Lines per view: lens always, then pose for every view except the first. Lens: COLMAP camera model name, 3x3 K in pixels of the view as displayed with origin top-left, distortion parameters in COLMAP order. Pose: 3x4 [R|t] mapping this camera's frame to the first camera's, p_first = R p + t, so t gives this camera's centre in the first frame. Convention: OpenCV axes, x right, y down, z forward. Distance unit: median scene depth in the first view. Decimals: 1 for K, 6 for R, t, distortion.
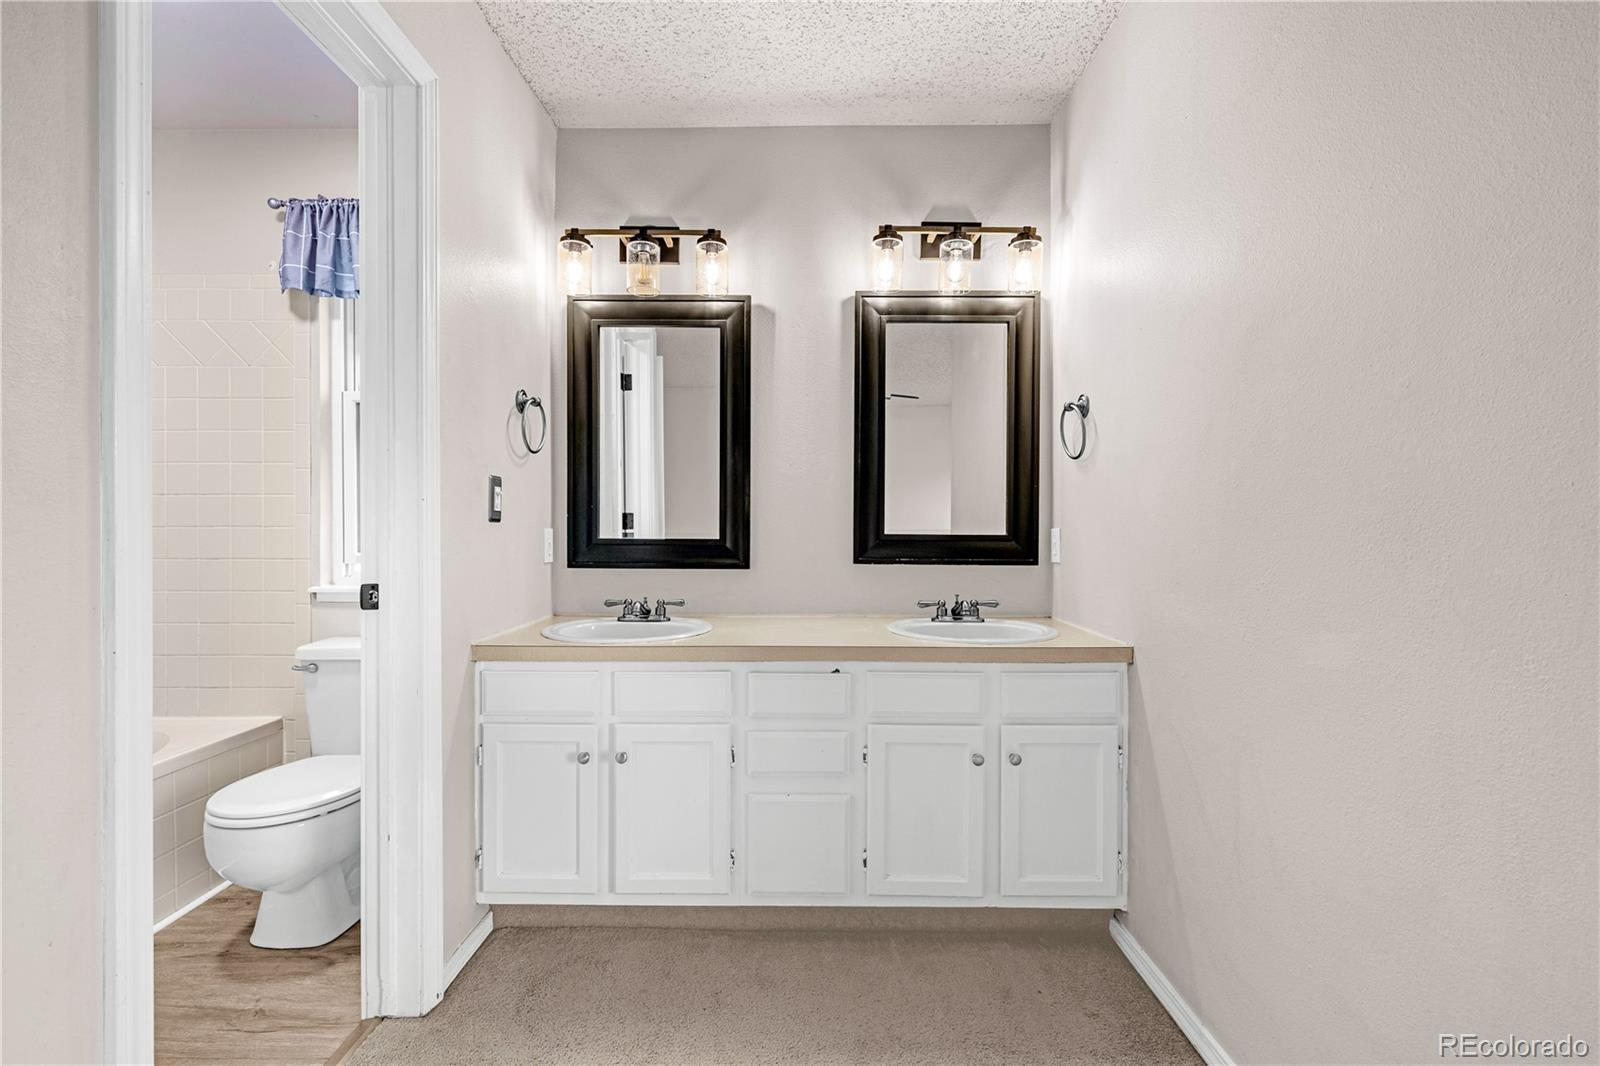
lens RADIAL K [[683.4, 0, 793.9], [0, 683.4, 536.9], [0, 0, 1]] dist [-0.001555, 0.000091]
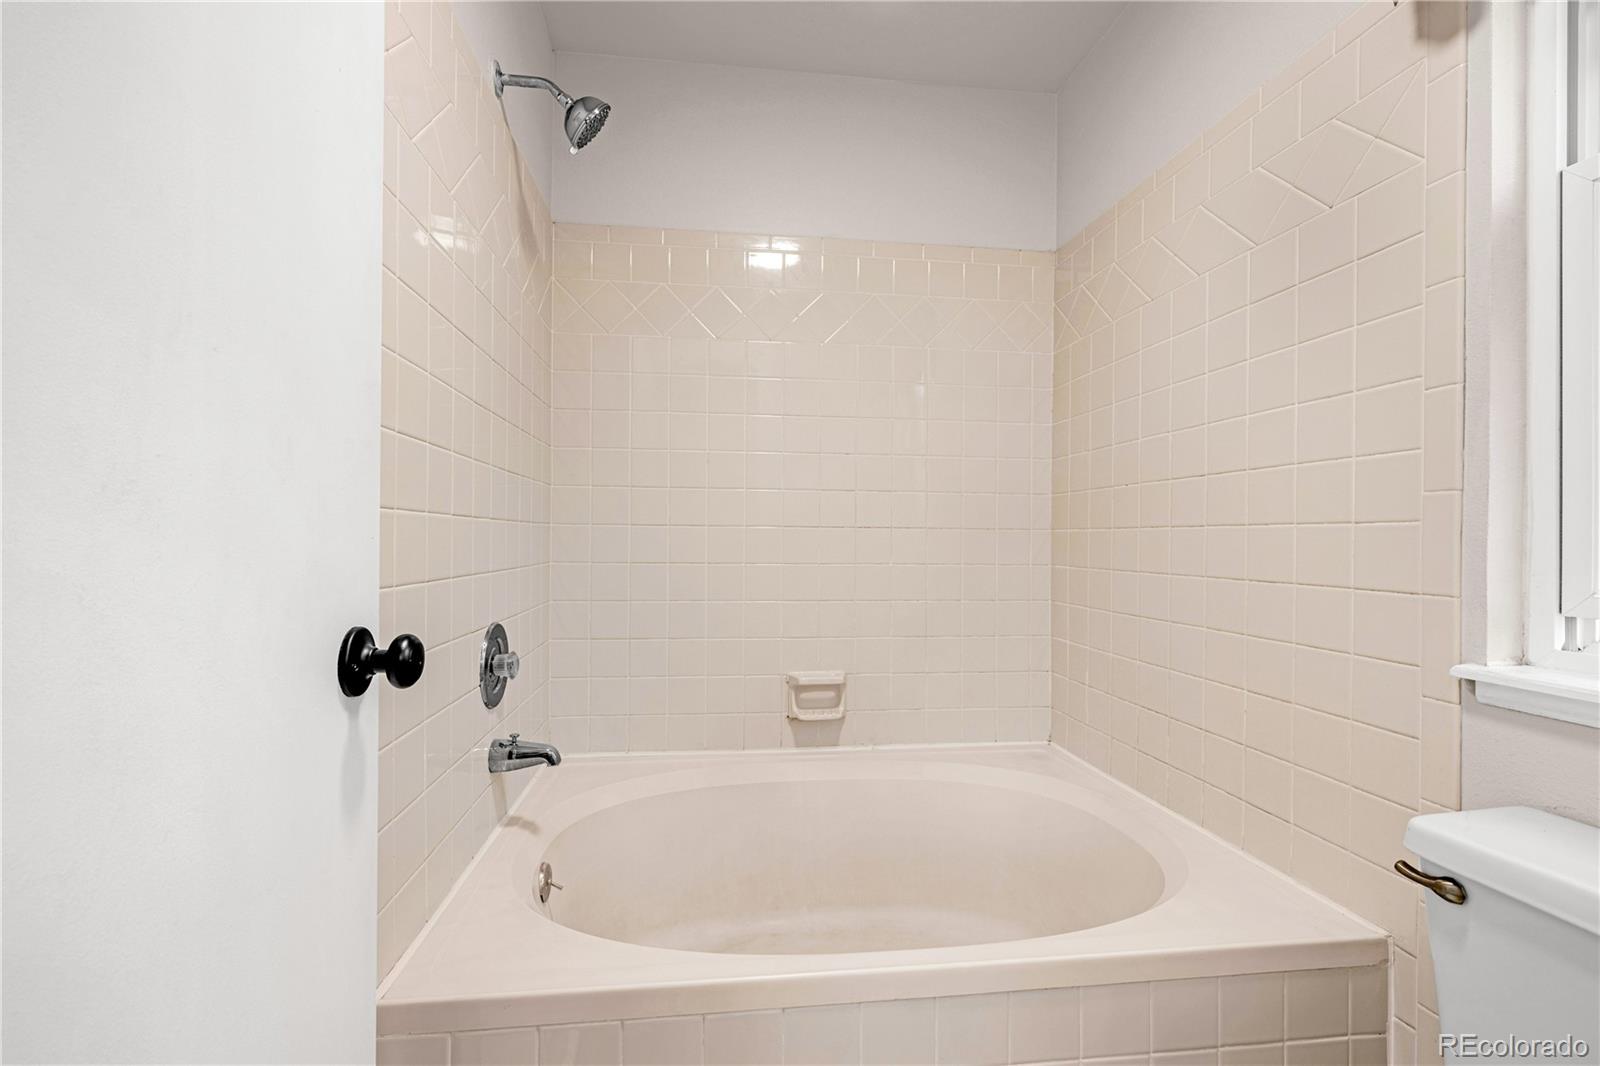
lens RADIAL K [[683.4, 0, 793.9], [0, 683.4, 536.9], [0, 0, 1]] dist [-0.001555, 0.000091]
pose [[0.138847, 0.000165, -0.990314, -0.348354], [-0.013296, 0.999910, -0.001697, 0.001679], [0.990225, 0.013403, 0.138837, 0.533707]]
